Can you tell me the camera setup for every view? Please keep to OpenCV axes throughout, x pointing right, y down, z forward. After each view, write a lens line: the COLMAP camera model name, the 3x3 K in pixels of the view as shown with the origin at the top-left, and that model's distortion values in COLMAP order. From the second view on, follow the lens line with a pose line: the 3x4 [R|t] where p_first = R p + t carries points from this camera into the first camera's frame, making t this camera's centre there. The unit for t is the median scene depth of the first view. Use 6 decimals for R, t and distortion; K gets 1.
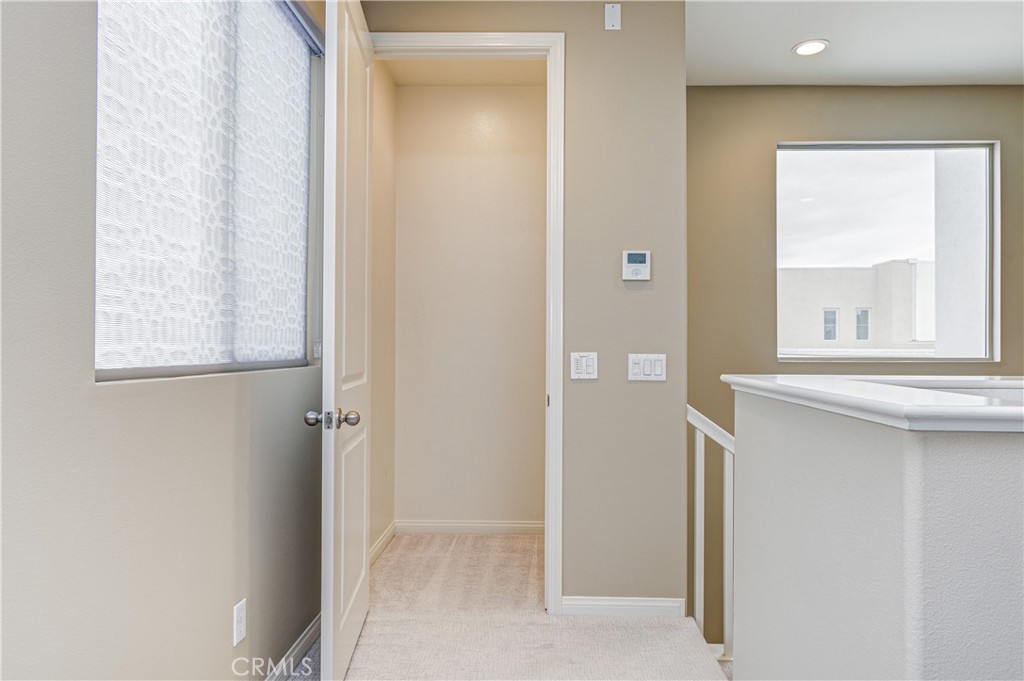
lens RADIAL K [[649.3, 0, 512.0], [0, 649.3, 340.5], [0, 0, 1]] dist [-0.003232, 0.001025]
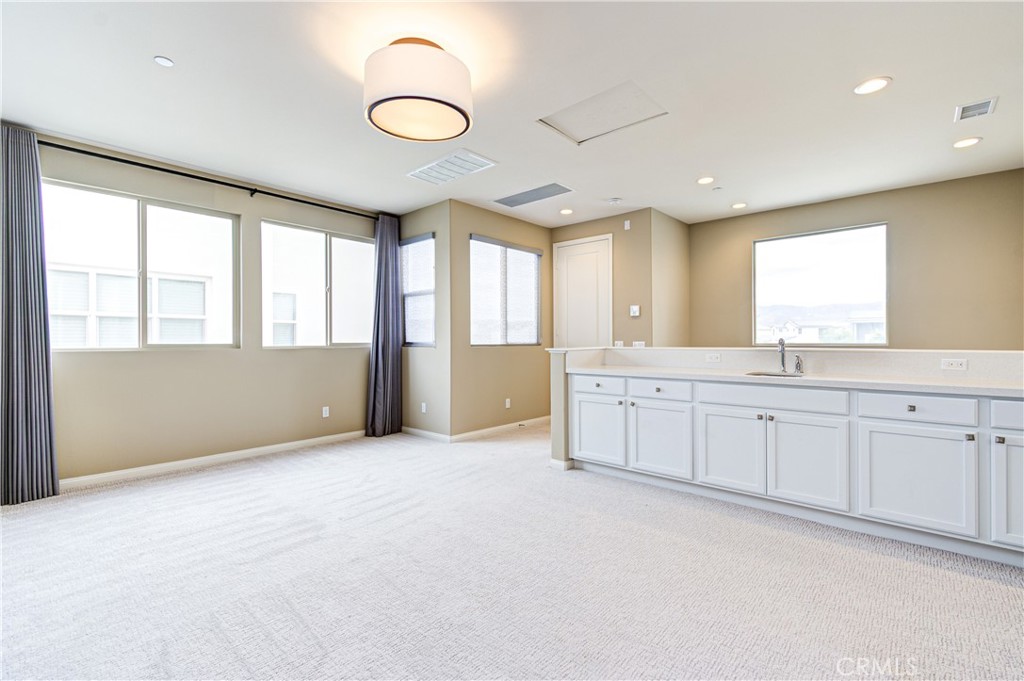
lens RADIAL K [[459.3, 0, 512.0], [0, 459.3, 340.5], [0, 0, 1]] dist [0.001499, 0.000245]
pose [[0.765608, -0.004770, -0.643290, 0.783200], [0.015061, 0.999831, 0.010511, -0.010270], [0.643131, -0.017736, 0.765551, -0.657949]]
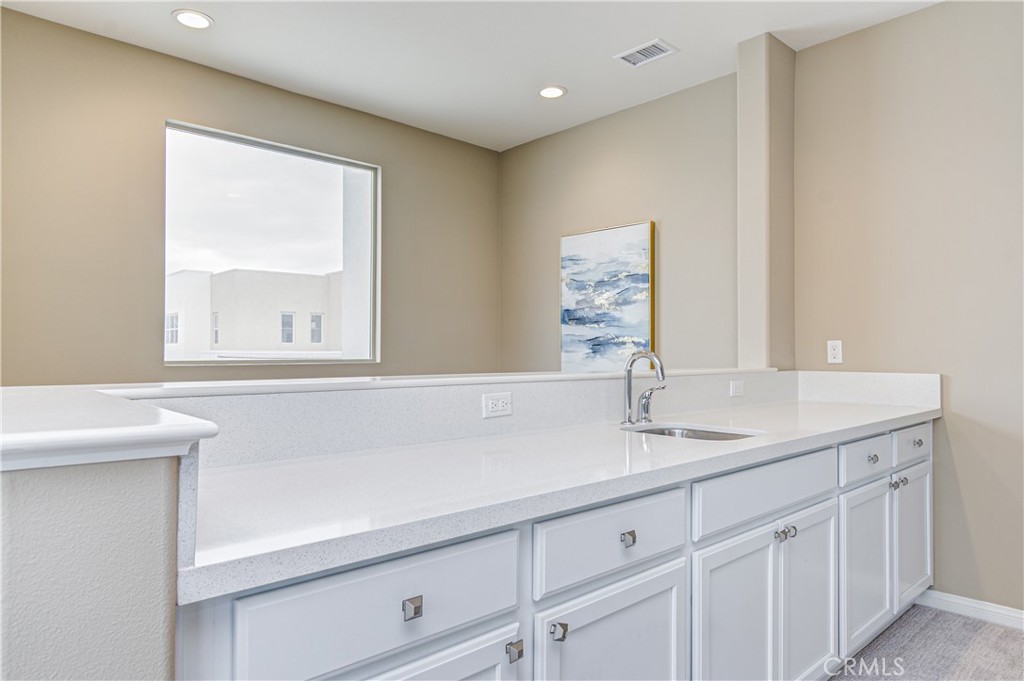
lens RADIAL K [[649.3, 0, 512.0], [0, 649.3, 340.5], [0, 0, 1]] dist [-0.003232, 0.001025]
pose [[0.715130, 0.010328, 0.698915, 0.127406], [-0.007815, 0.999946, -0.006781, 0.000338], [-0.698948, -0.000612, 0.715173, 0.032477]]
